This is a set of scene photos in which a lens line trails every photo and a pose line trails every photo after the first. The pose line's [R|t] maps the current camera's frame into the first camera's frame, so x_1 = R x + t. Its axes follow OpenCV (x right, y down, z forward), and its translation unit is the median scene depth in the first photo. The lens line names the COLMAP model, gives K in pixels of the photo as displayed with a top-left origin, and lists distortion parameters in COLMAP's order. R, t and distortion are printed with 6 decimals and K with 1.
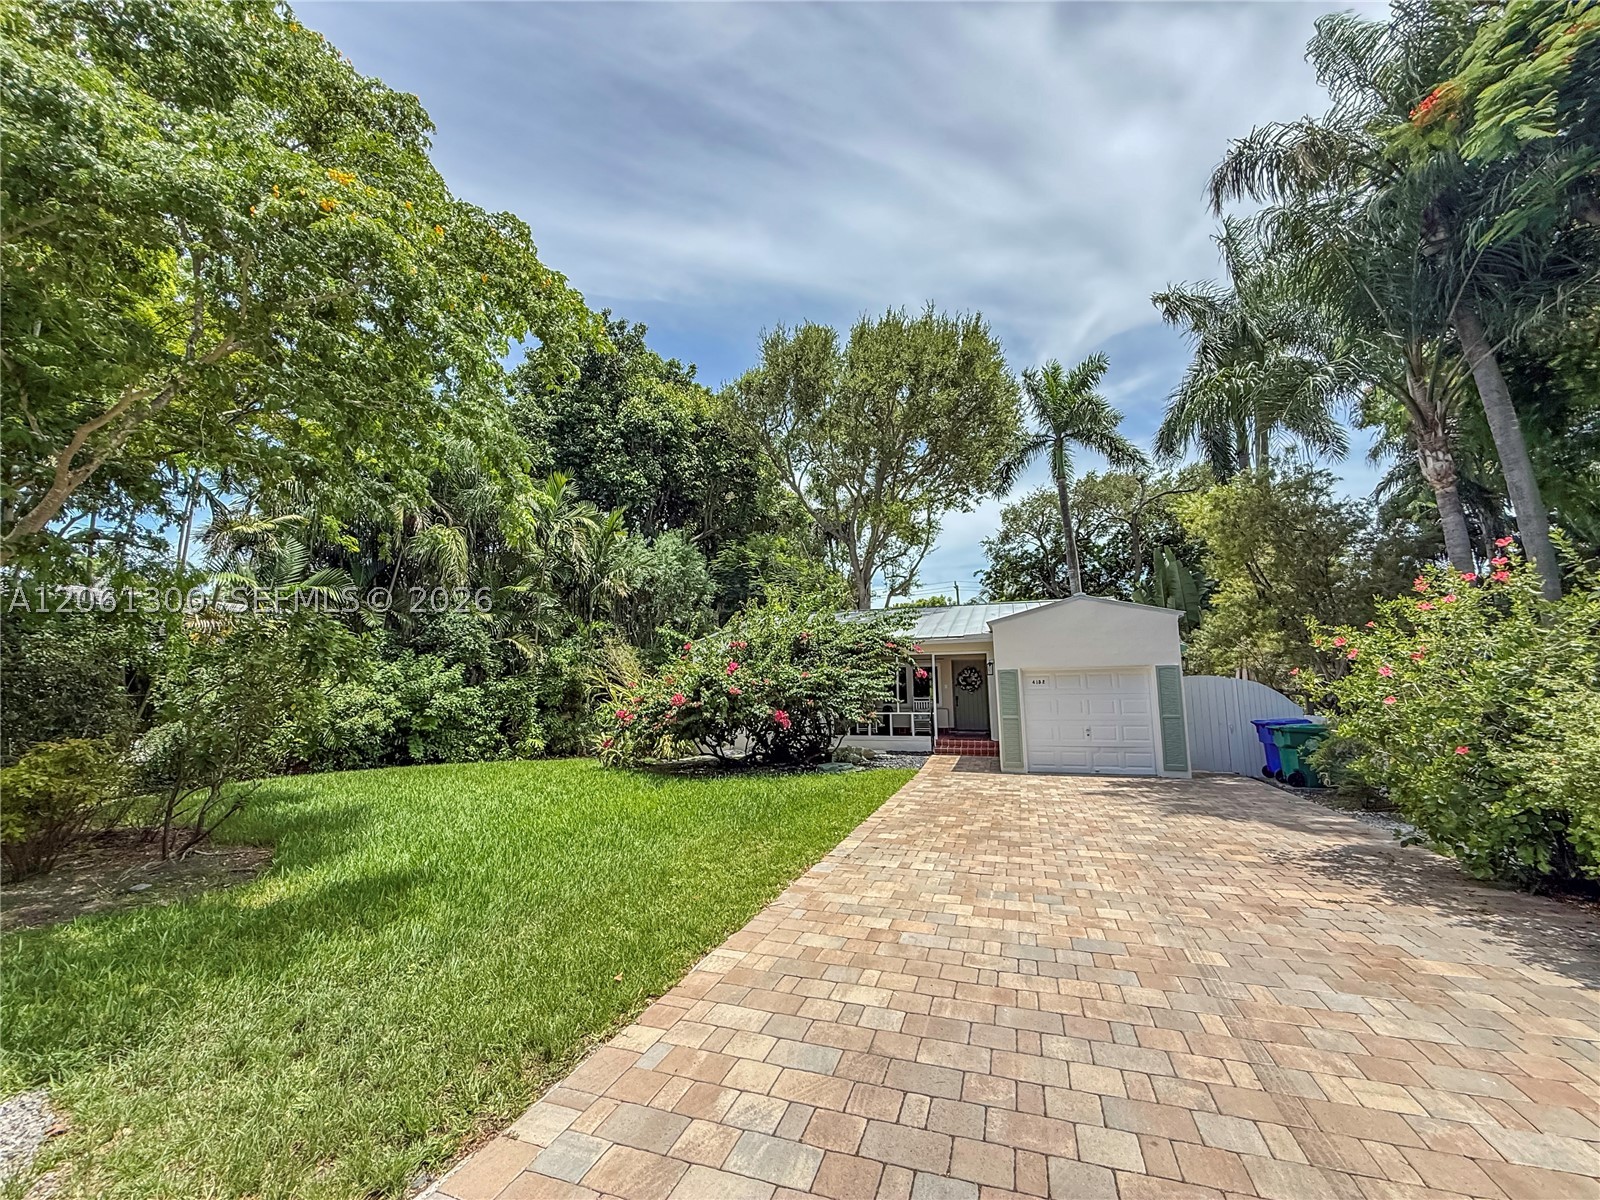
lens RADIAL K [[636.8, 0, 791.3], [0, 636.8, 604.7], [0, 0, 1]] dist [0.000644, 0.000138]
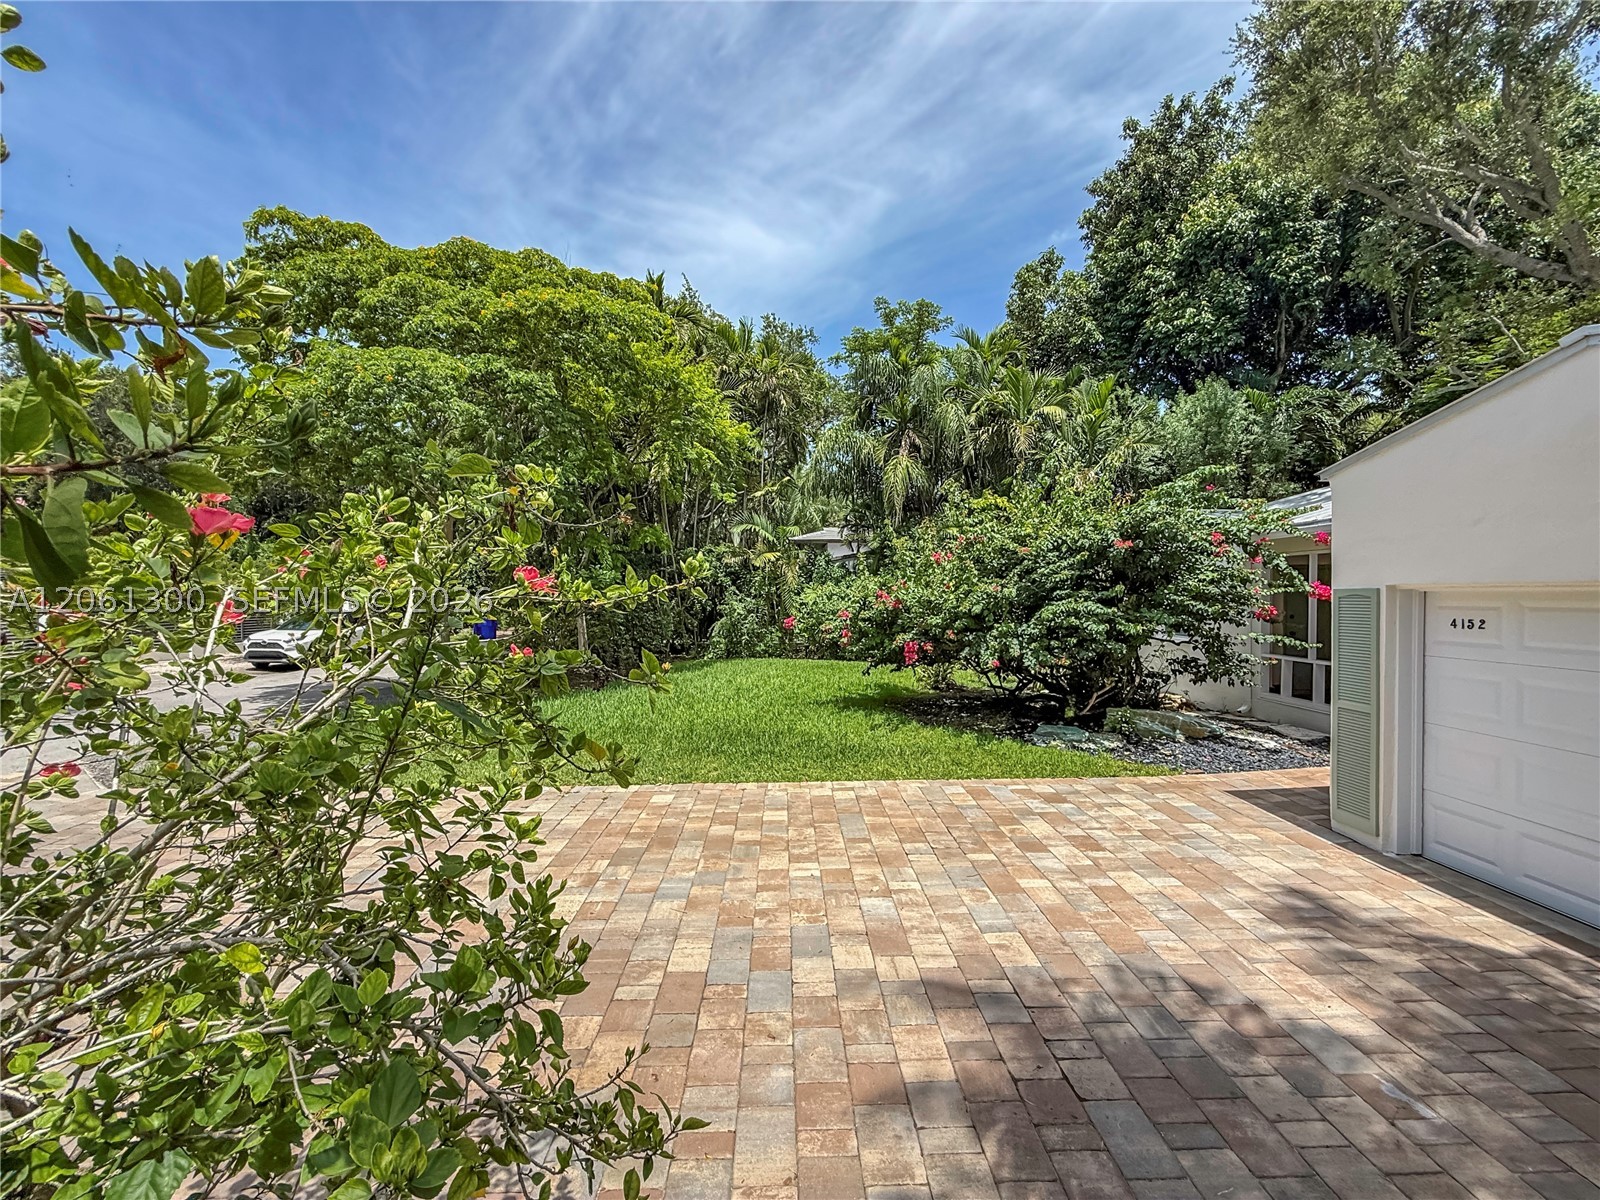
lens RADIAL K [[636.8, 0, 797.2], [0, 636.8, 604.2], [0, 0, 1]] dist [0.000644, 0.000138]
pose [[0.348099, 0.028775, -0.937016, 0.535200], [0.120630, 0.989844, 0.075211, 0.035545], [0.929664, -0.139214, 0.341092, 0.489483]]
